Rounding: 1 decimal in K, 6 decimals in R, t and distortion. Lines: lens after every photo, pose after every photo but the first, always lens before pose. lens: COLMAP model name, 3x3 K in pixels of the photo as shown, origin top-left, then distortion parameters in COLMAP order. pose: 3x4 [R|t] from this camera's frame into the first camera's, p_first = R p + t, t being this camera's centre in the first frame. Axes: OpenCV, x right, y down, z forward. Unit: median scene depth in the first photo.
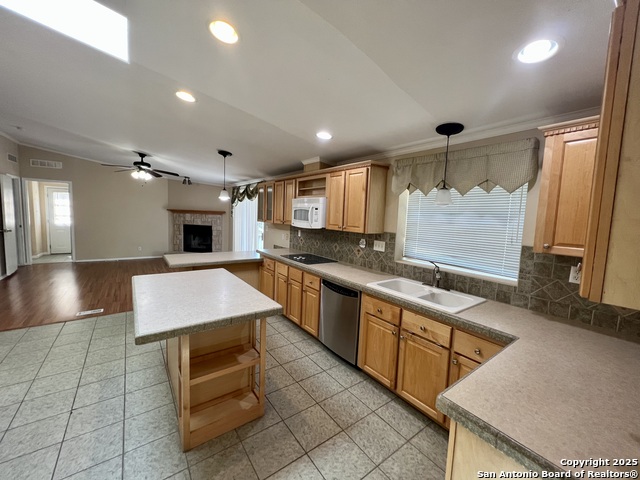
lens RADIAL K [[257.5, 0, 319.5], [0, 257.5, 237.6], [0, 0, 1]] dist [0.002463, 0.000239]
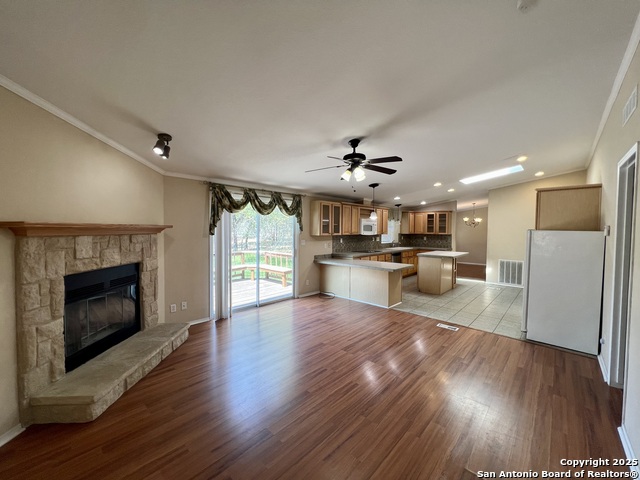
lens RADIAL K [[257.5, 0, 319.5], [0, 257.5, 237.6], [0, 0, 1]] dist [0.002463, 0.000239]
pose [[-0.184710, -0.074410, 0.979972, -1.960423], [0.070654, 0.993544, 0.088758, -0.226347], [-0.980250, 0.085633, -0.178260, 1.820671]]
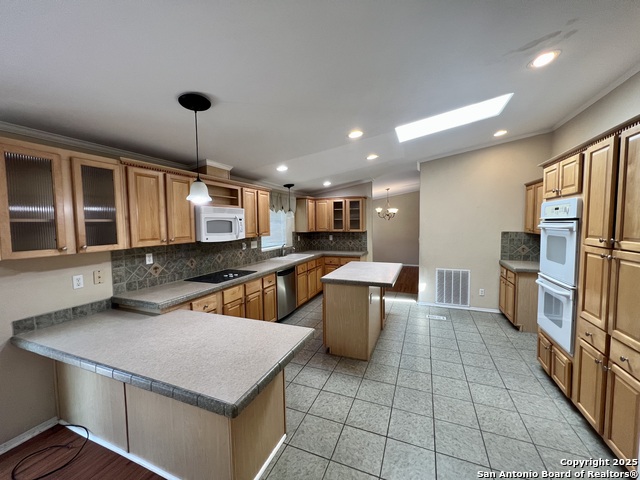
lens RADIAL K [[257.5, 0, 319.5], [0, 257.5, 237.6], [0, 0, 1]] dist [0.002463, 0.000239]
pose [[-0.521396, -0.080950, 0.849467, -1.047309], [0.068780, 0.988264, 0.136393, -0.158767], [-0.850538, 0.129541, -0.509709, 1.267246]]
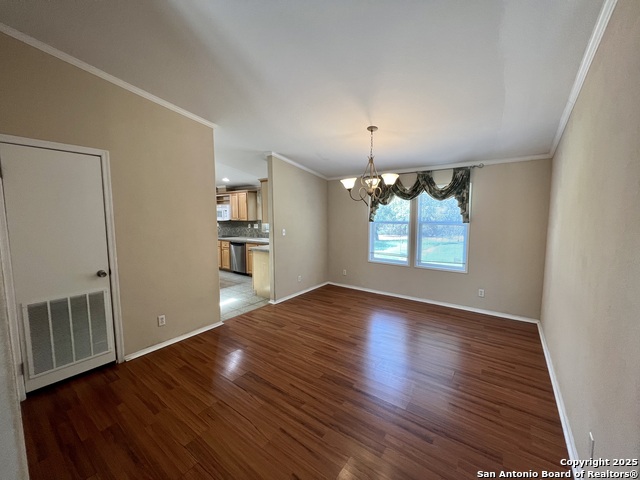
lens RADIAL K [[256.1, 0, 320.0], [0, 256.1, 240.0], [0, 0, 1]] dist [-0.001805, -0.000210]
pose [[0.955856, -0.067846, 0.285897, 0.107031], [0.066041, 0.997689, 0.015963, 0.139110], [-0.286319, 0.003623, 0.958127, -1.180185]]
